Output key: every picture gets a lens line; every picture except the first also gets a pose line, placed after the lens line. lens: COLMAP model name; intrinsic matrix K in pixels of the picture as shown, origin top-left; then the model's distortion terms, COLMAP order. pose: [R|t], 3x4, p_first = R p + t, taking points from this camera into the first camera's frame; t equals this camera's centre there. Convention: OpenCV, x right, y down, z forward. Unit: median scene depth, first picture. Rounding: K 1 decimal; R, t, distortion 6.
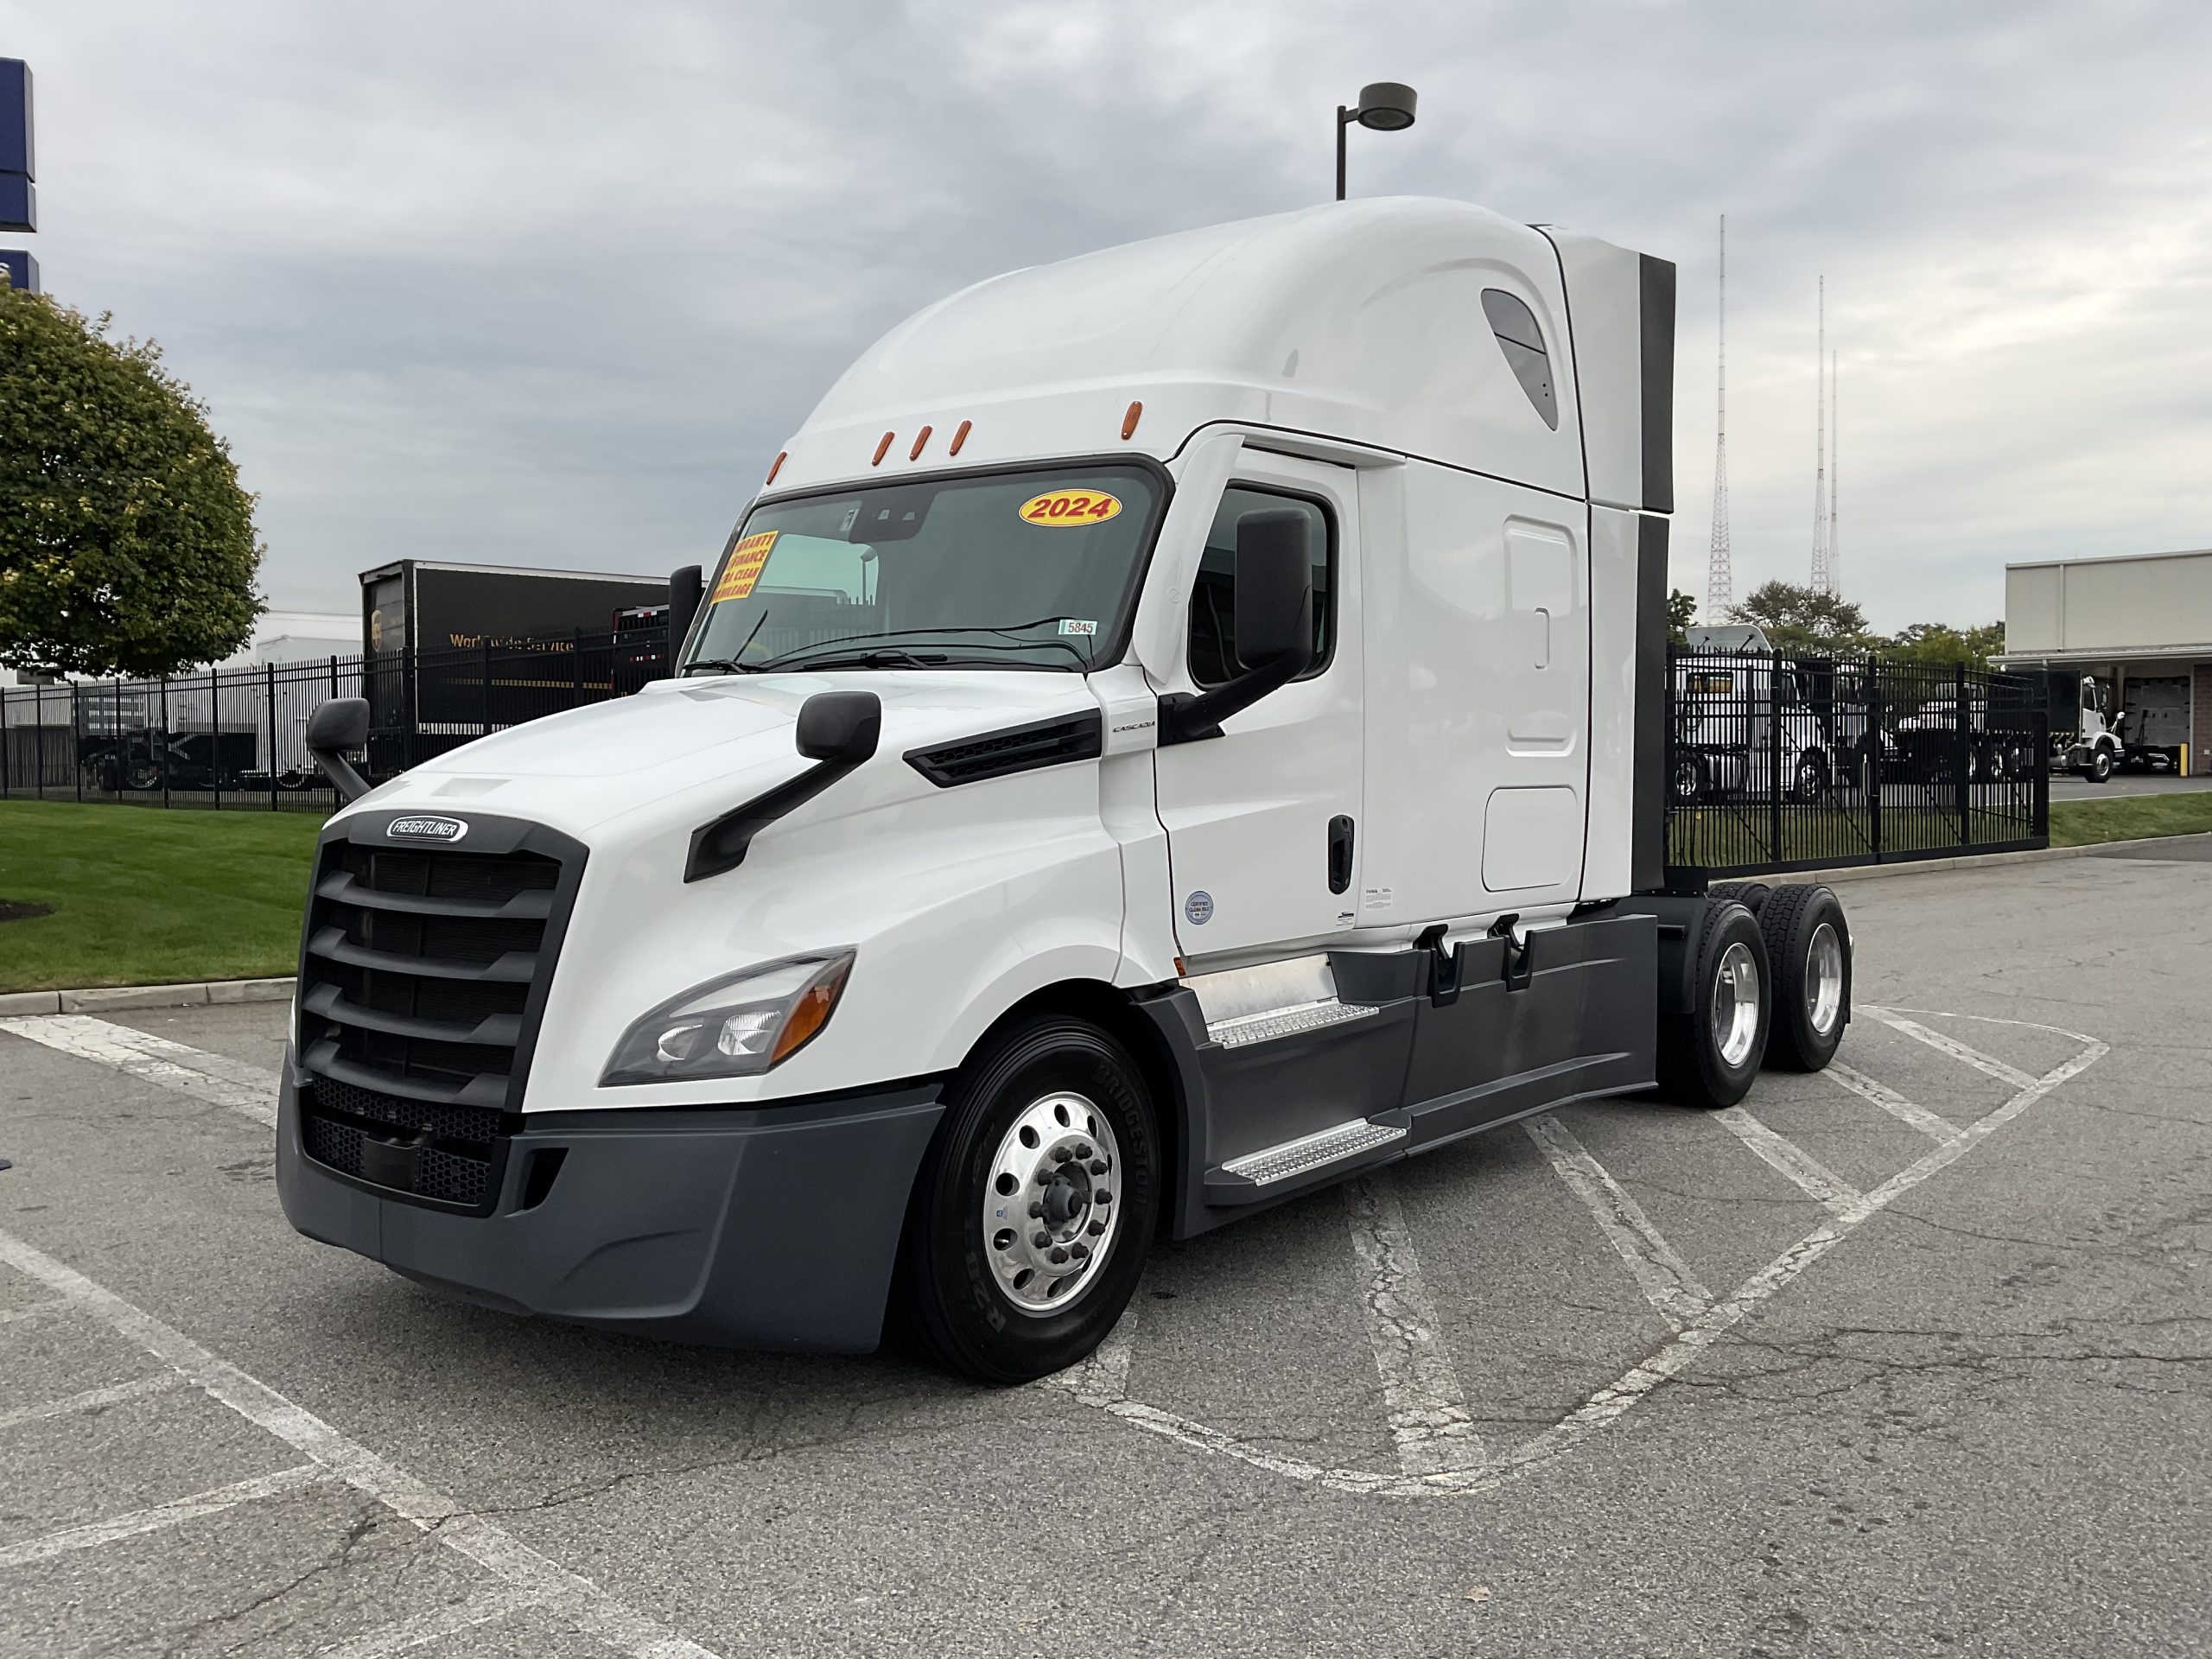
lens RADIAL K [[1756.7, 0, 992.4], [0, 1756.7, 813.4], [0, 0, 1]] dist [0.078924, -0.156858]
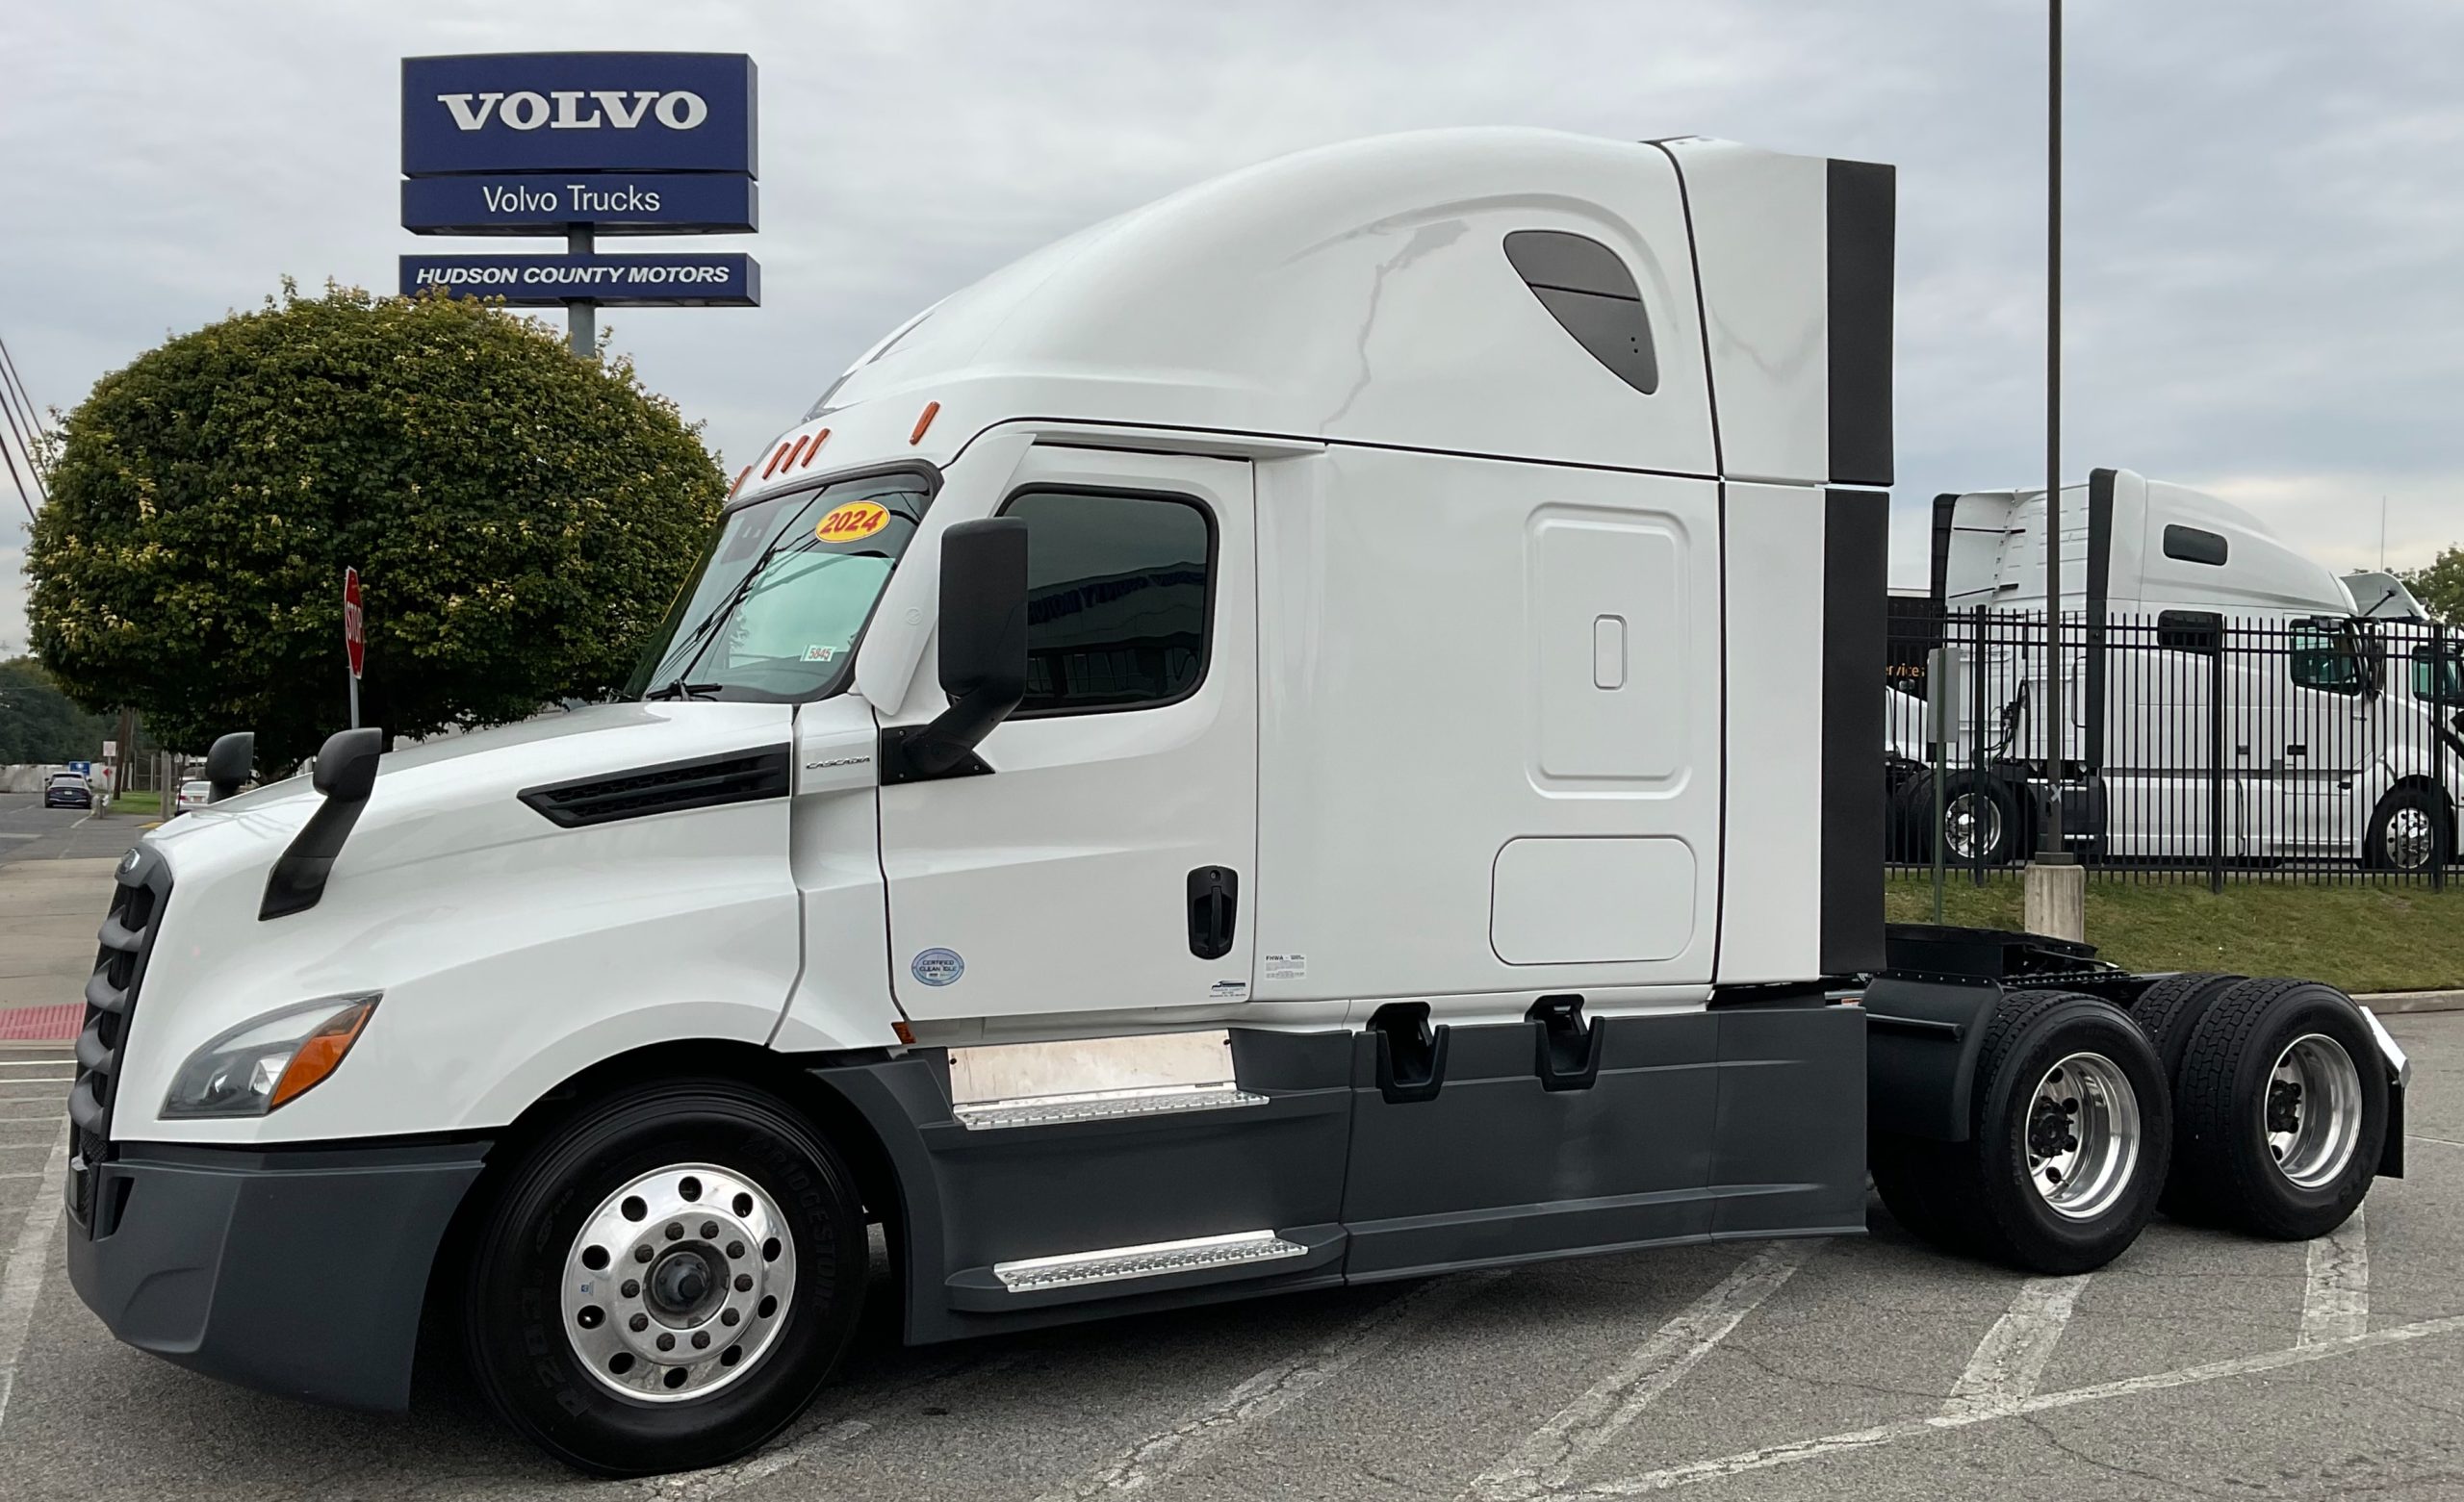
lens RADIAL K [[2151.5, 0, 1232.0], [0, 2151.5, 751.0], [0, 0, 1]] dist [0.101548, -0.221504]
pose [[0.938690, 0.001457, -0.344759, 0.554950], [-0.017842, 0.998856, -0.044358, -0.008302], [0.344300, 0.047790, 0.937643, 0.024299]]
